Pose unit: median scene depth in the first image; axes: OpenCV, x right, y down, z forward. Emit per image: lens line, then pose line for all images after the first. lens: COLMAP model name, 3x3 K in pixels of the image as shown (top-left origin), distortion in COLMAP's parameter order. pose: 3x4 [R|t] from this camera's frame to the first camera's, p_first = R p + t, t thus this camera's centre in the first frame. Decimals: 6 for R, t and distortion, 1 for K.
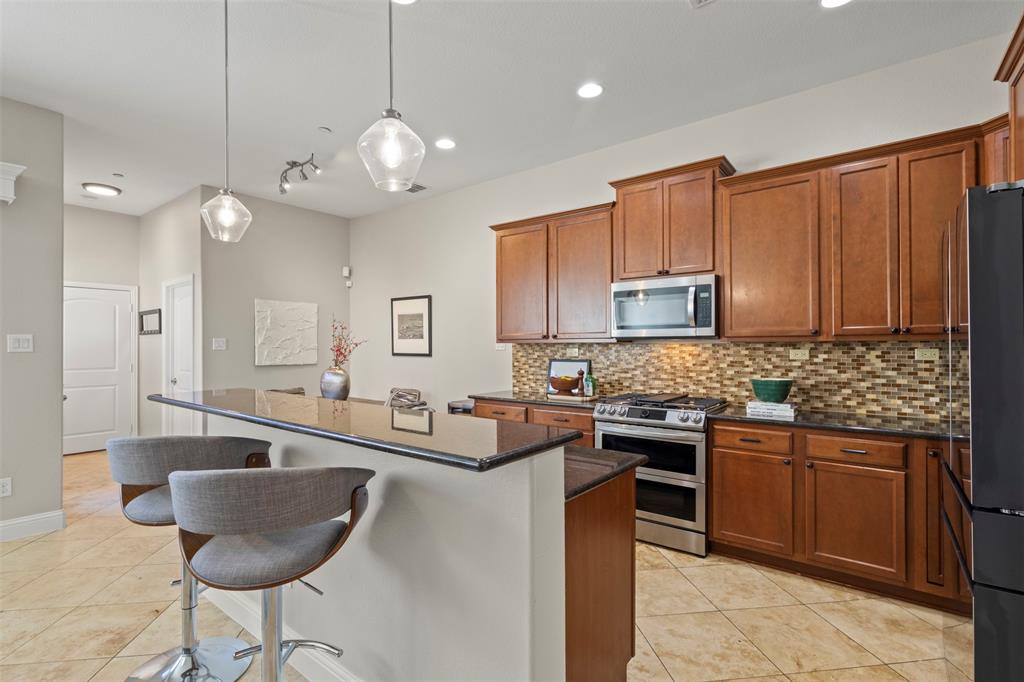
lens RADIAL K [[474.3, 0, 510.8], [0, 474.3, 344.6], [0, 0, 1]] dist [0.001228, 0.003157]
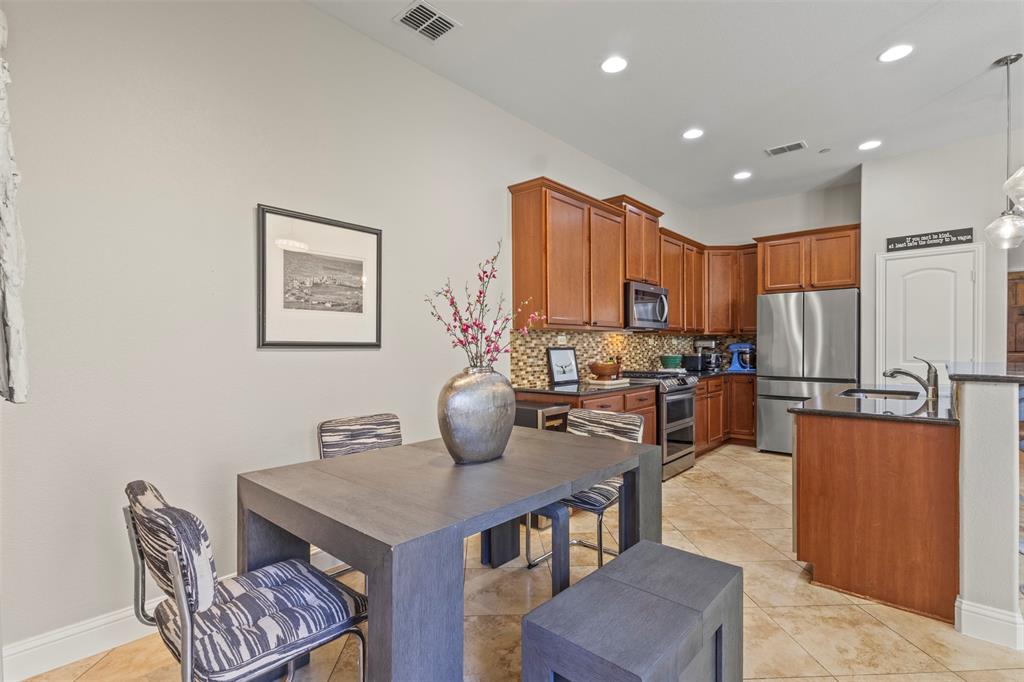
lens RADIAL K [[474.3, 0, 507.6], [0, 474.3, 353.8], [0, 0, 1]] dist [0.001228, 0.003157]
pose [[0.082198, -0.013099, 0.996530, -0.792627], [0.001458, 0.999914, 0.013023, 0.028956], [-0.996615, 0.000382, 0.082210, 0.953655]]
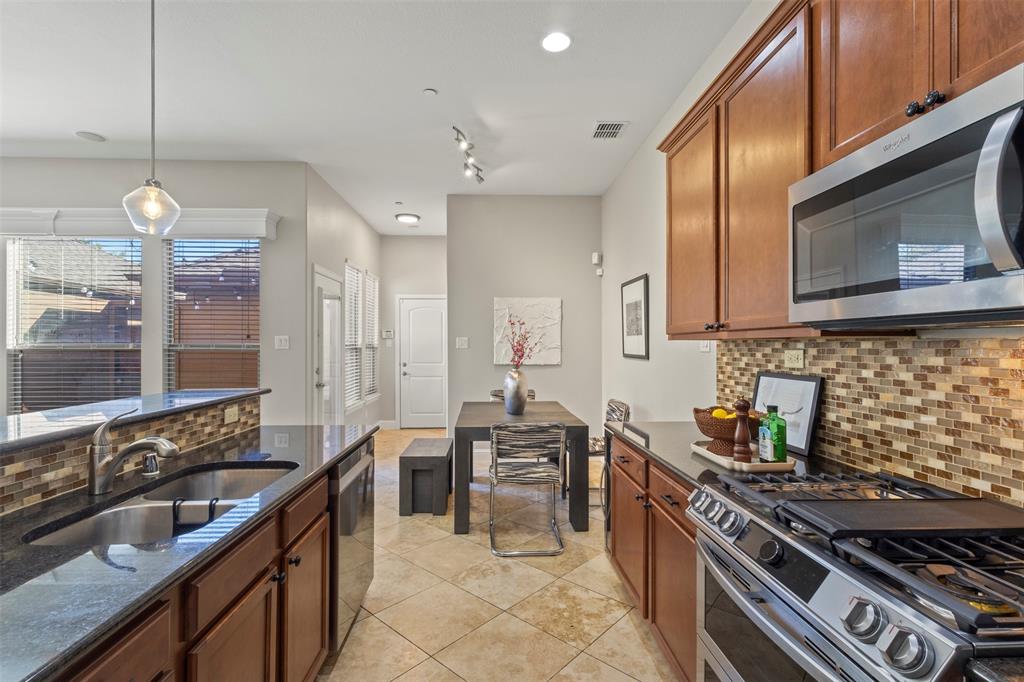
lens RADIAL K [[474.3, 0, 511.3], [0, 474.3, 345.5], [0, 0, 1]] dist [0.001228, 0.003157]
pose [[0.647211, 0.001596, -0.762309, 0.284315], [0.002926, 0.999985, 0.004578, 0.000009], [0.762305, -0.005193, 0.647197, 0.445298]]
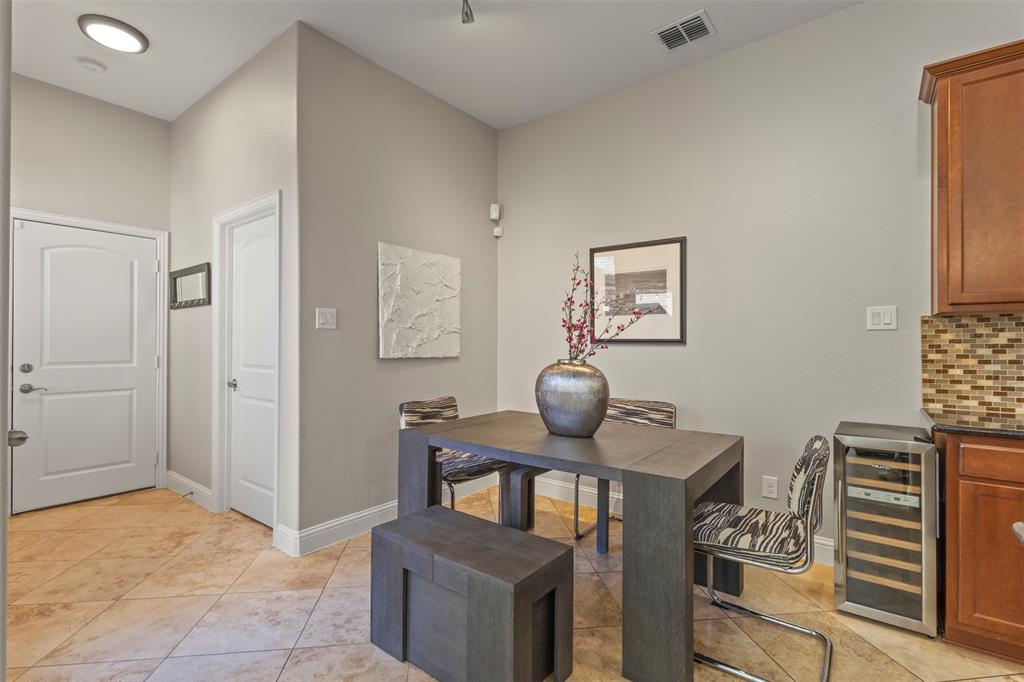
lens RADIAL K [[474.3, 0, 510.8], [0, 474.3, 342.6], [0, 0, 1]] dist [0.001228, 0.003157]
pose [[0.999986, 0.005028, -0.001540, -0.441038], [-0.005029, 0.999987, -0.000902, 0.028863], [0.001535, 0.000909, 0.999998, 0.498637]]
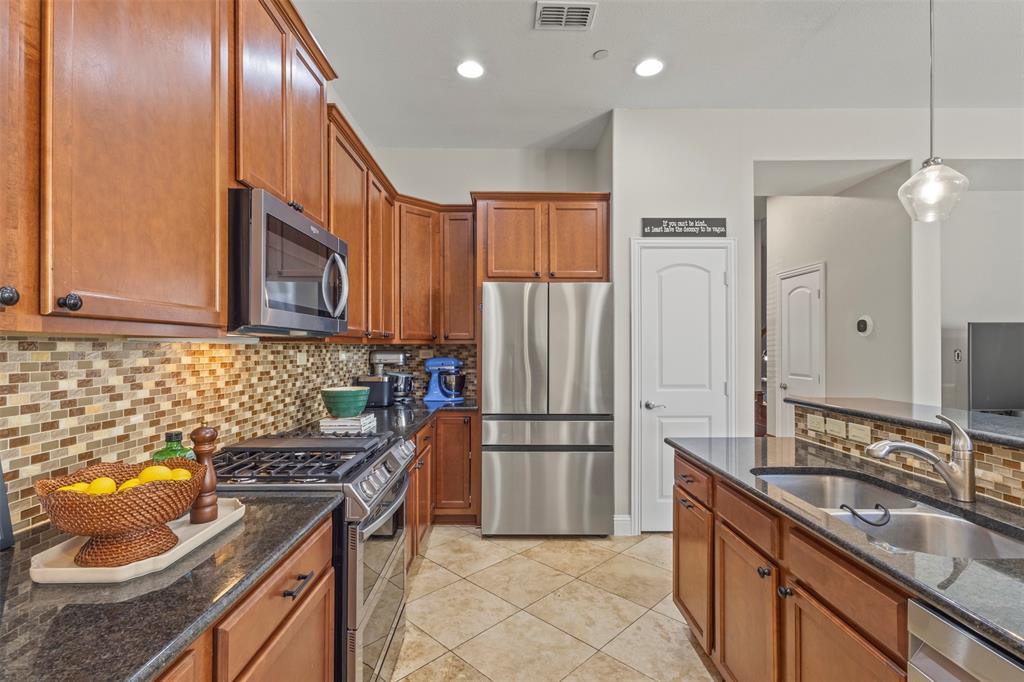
lens RADIAL K [[474.3, 0, 512.6], [0, 474.3, 345.1], [0, 0, 1]] dist [0.001228, 0.003157]
pose [[-0.618063, 0.005114, 0.786112, -0.178055], [-0.003656, 0.999949, -0.009379, 0.002651], [-0.786120, -0.008671, -0.618013, 0.844352]]
